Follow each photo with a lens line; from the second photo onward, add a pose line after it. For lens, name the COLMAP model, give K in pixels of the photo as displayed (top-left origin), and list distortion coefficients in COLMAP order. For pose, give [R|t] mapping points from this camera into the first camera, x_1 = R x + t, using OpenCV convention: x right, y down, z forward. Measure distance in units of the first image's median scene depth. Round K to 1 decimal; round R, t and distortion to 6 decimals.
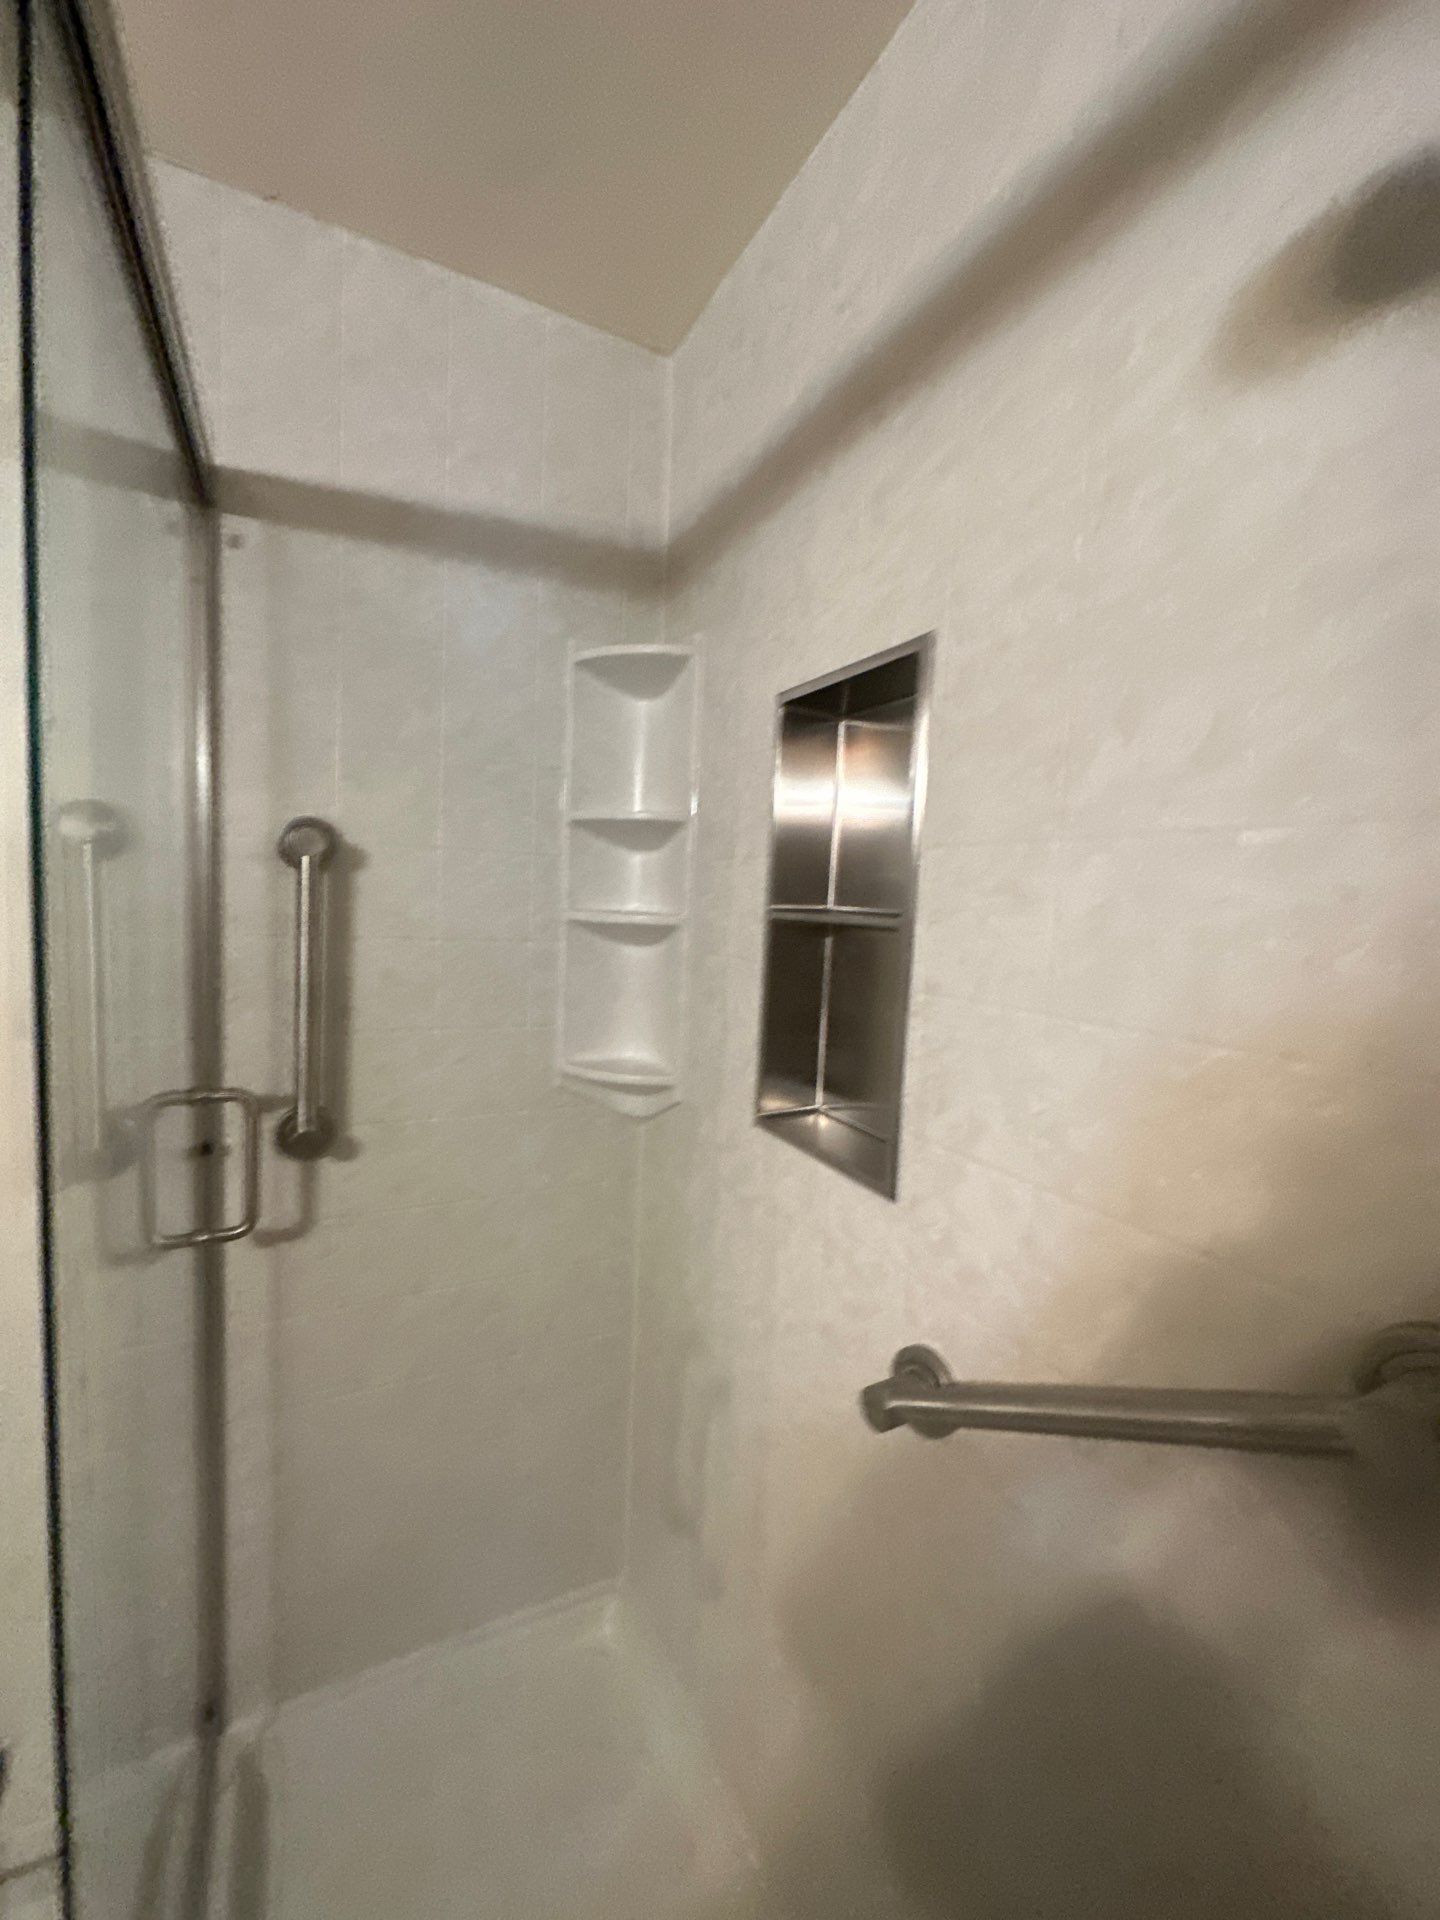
lens RADIAL K [[765.1, 0, 724.6], [0, 765.1, 959.3], [0, 0, 1]] dist [-0.002603, -0.000877]
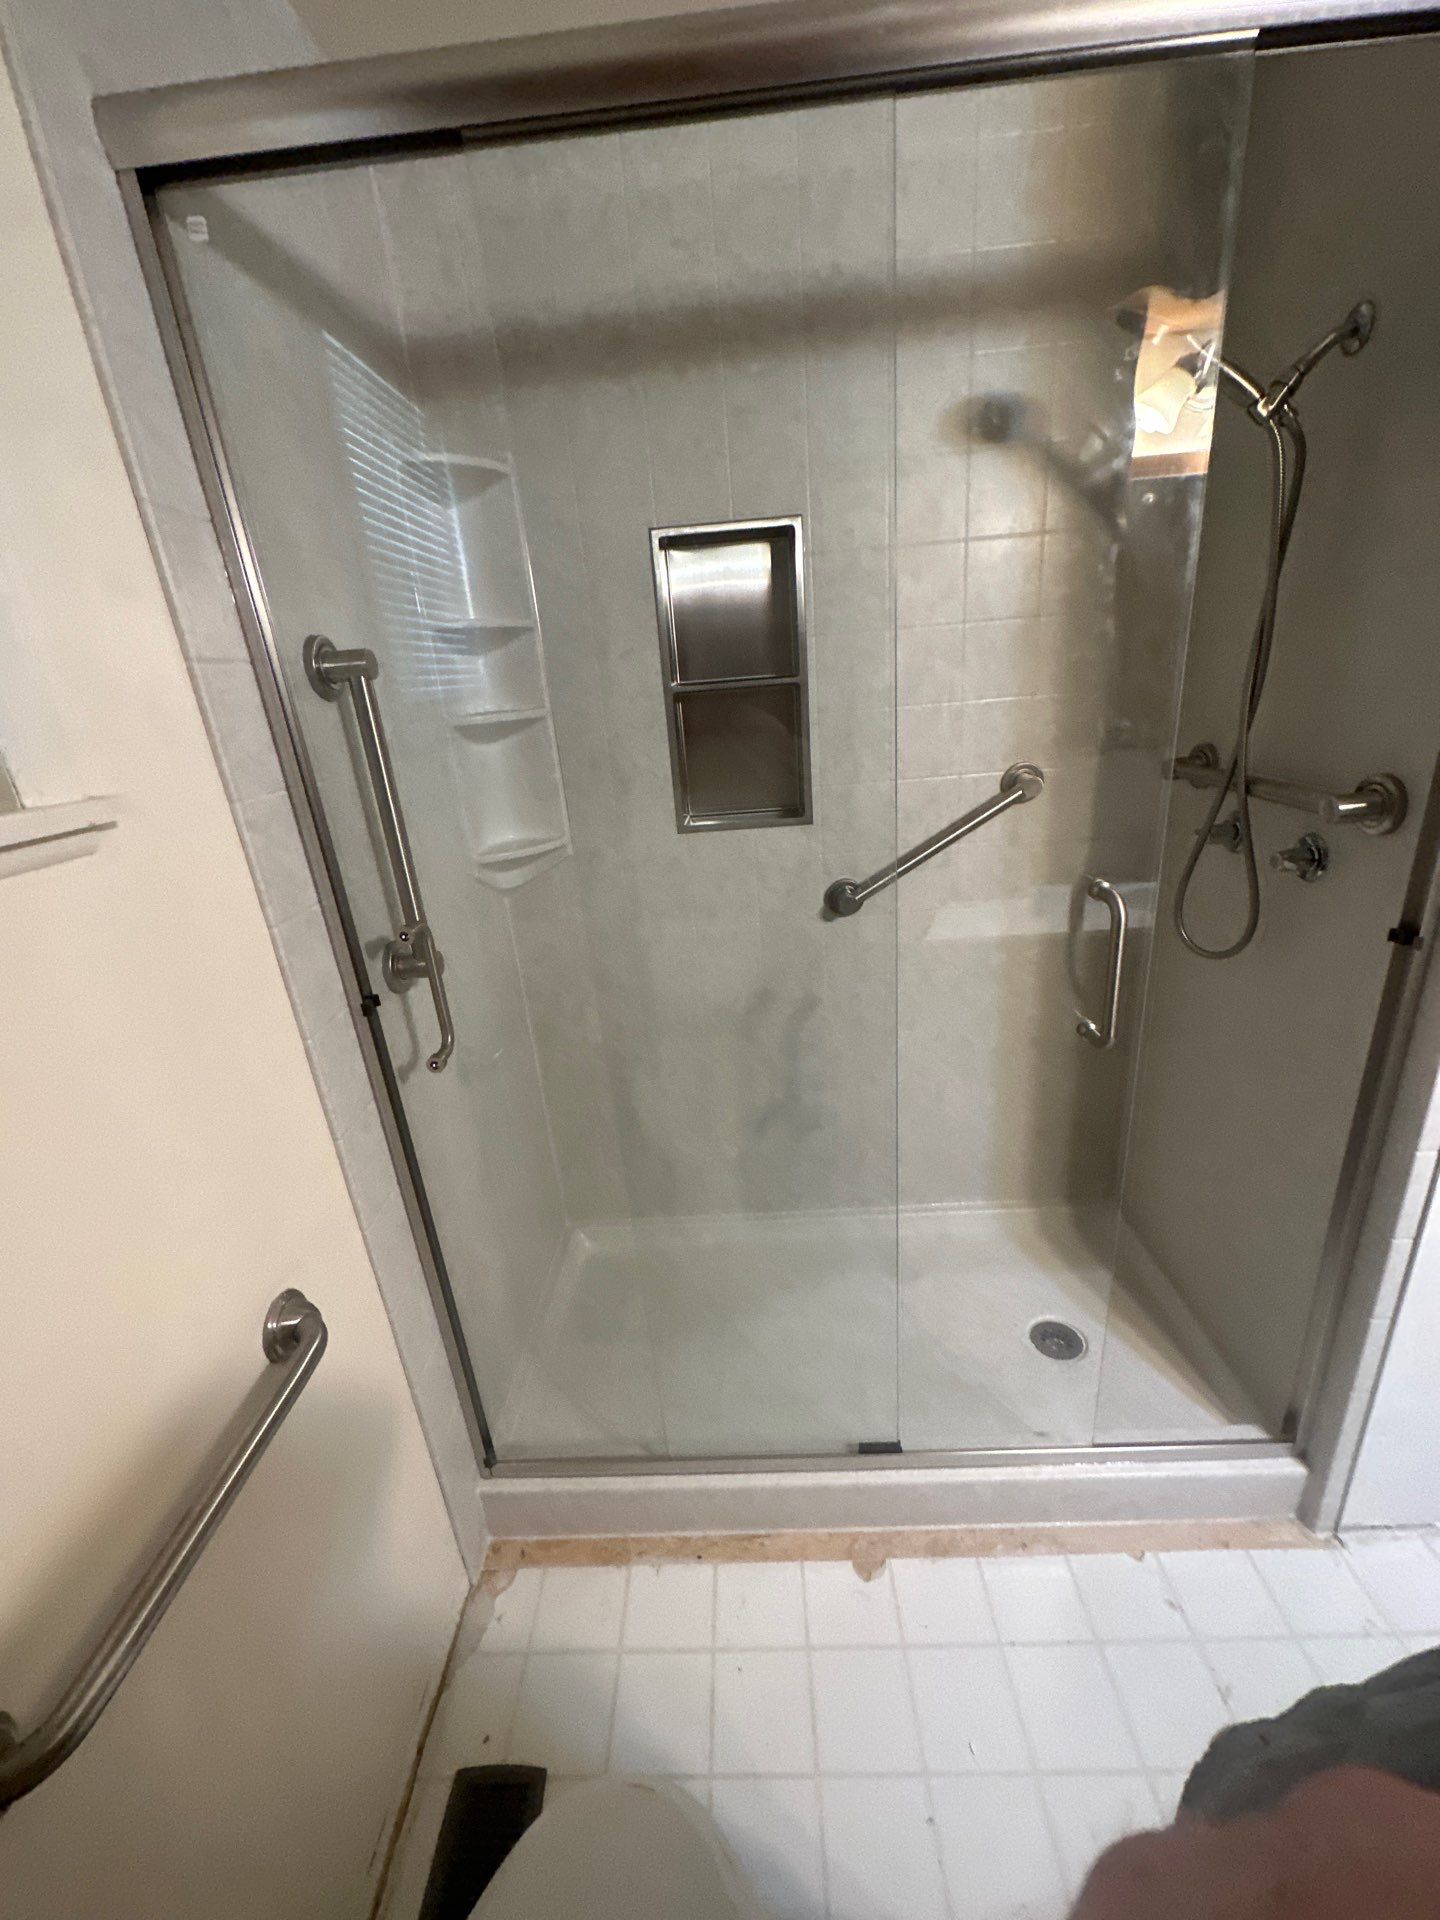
lens RADIAL K [[765.1, 0, 718.4], [0, 765.1, 960.4], [0, 0, 1]] dist [-0.002603, -0.000877]
pose [[0.475889, -0.384356, 0.791075, -1.235168], [0.170770, 0.922718, 0.345586, -0.068816], [-0.862767, -0.029368, 0.504747, 0.133546]]
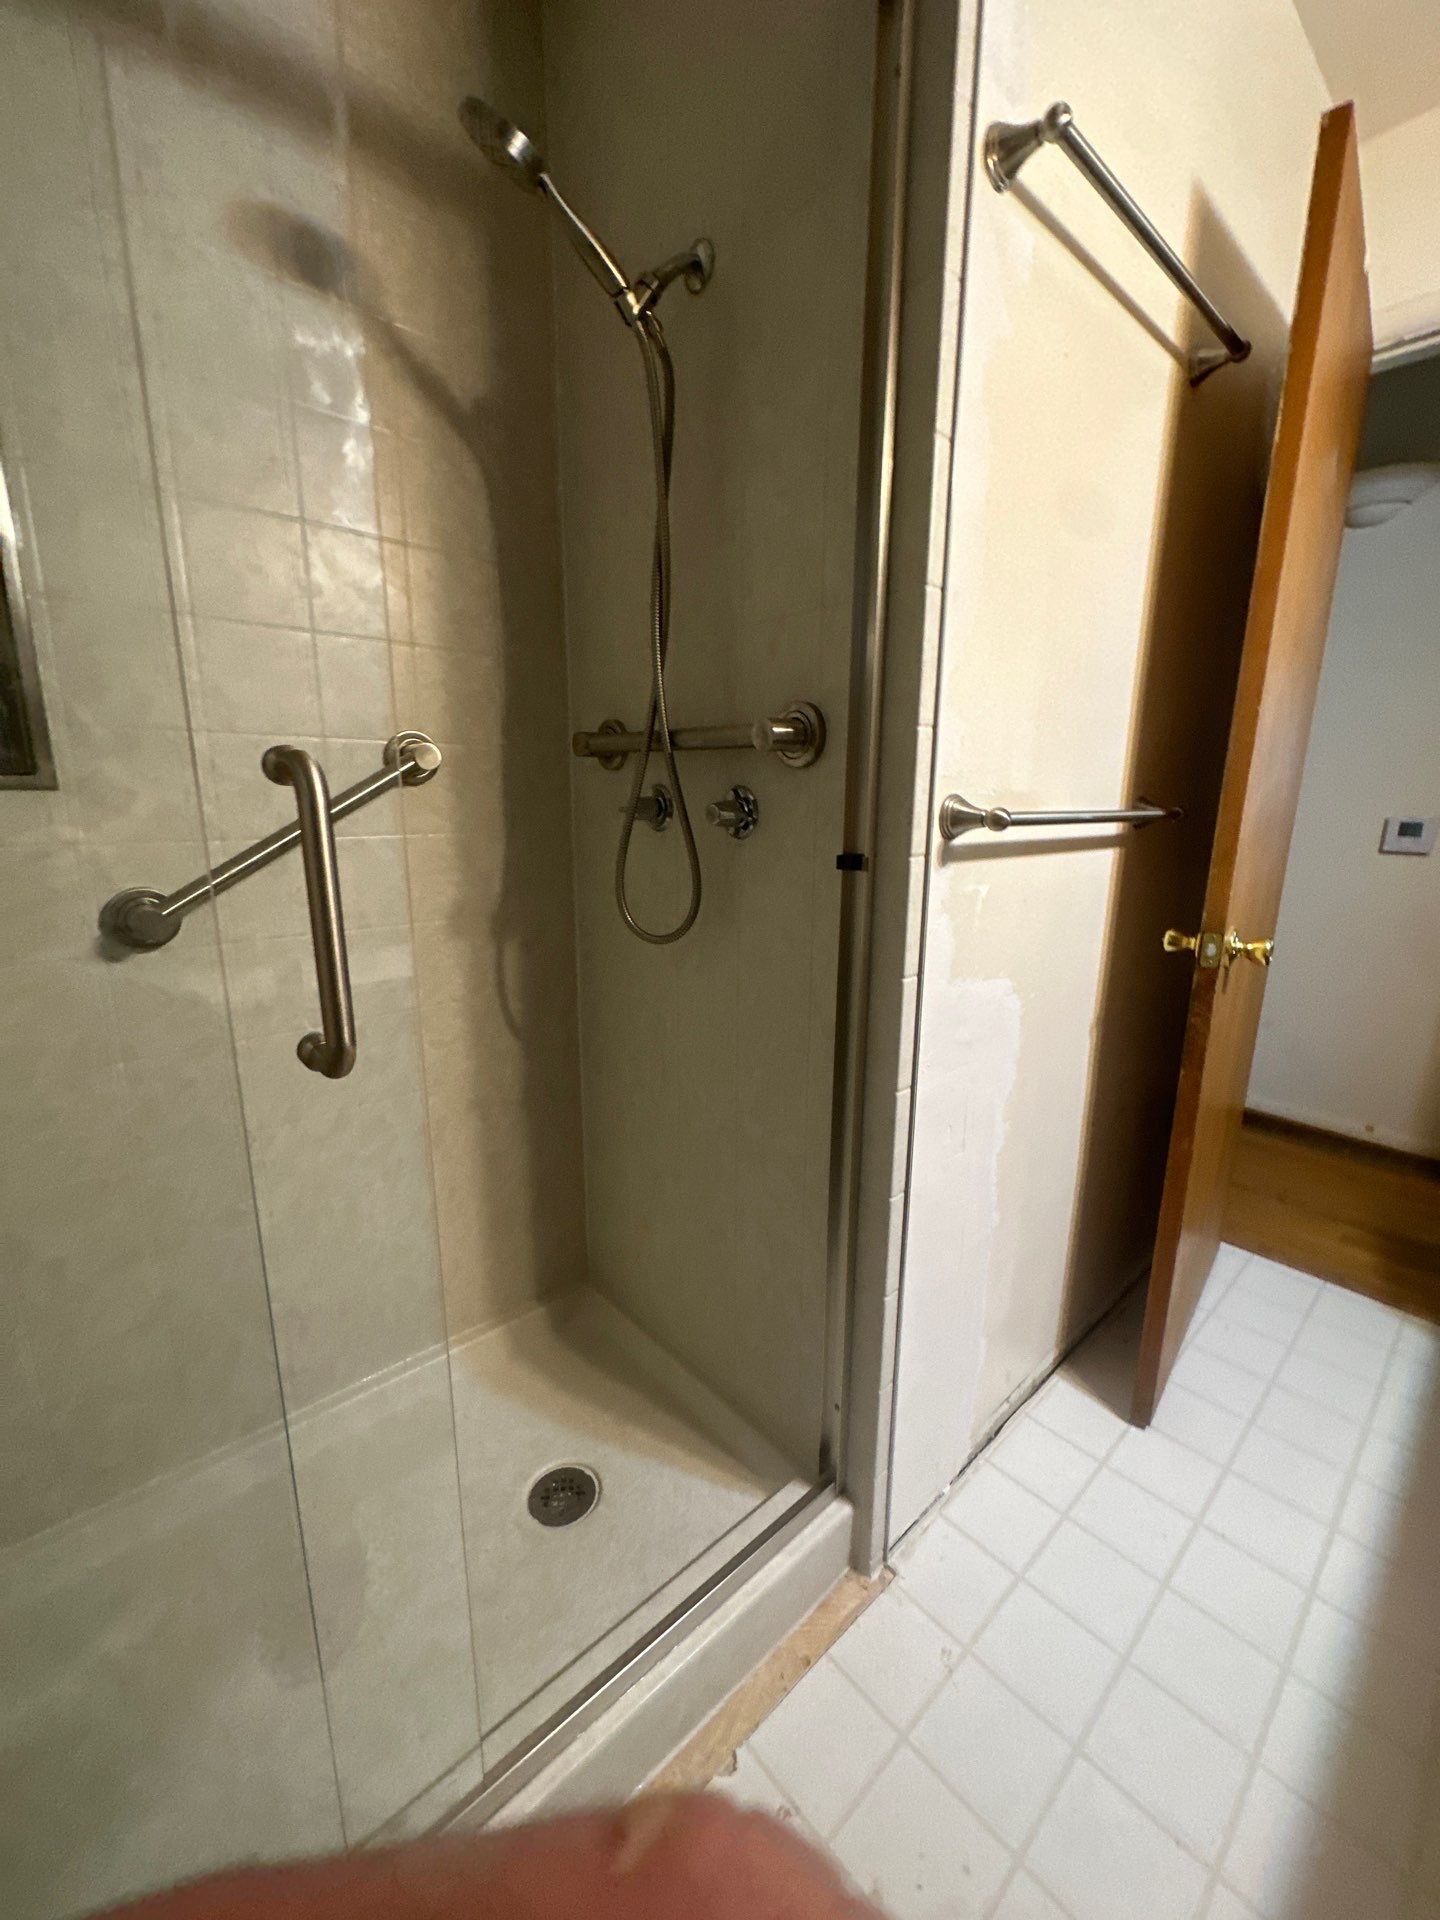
lens RADIAL K [[765.1, 0, 722.2], [0, 765.1, 953.8], [0, 0, 1]] dist [-0.002603, -0.000877]
pose [[-0.251576, -0.253986, 0.933917, -0.891196], [0.055227, 0.959612, 0.275851, 0.221400], [-0.966261, 0.120975, -0.227389, 0.235064]]
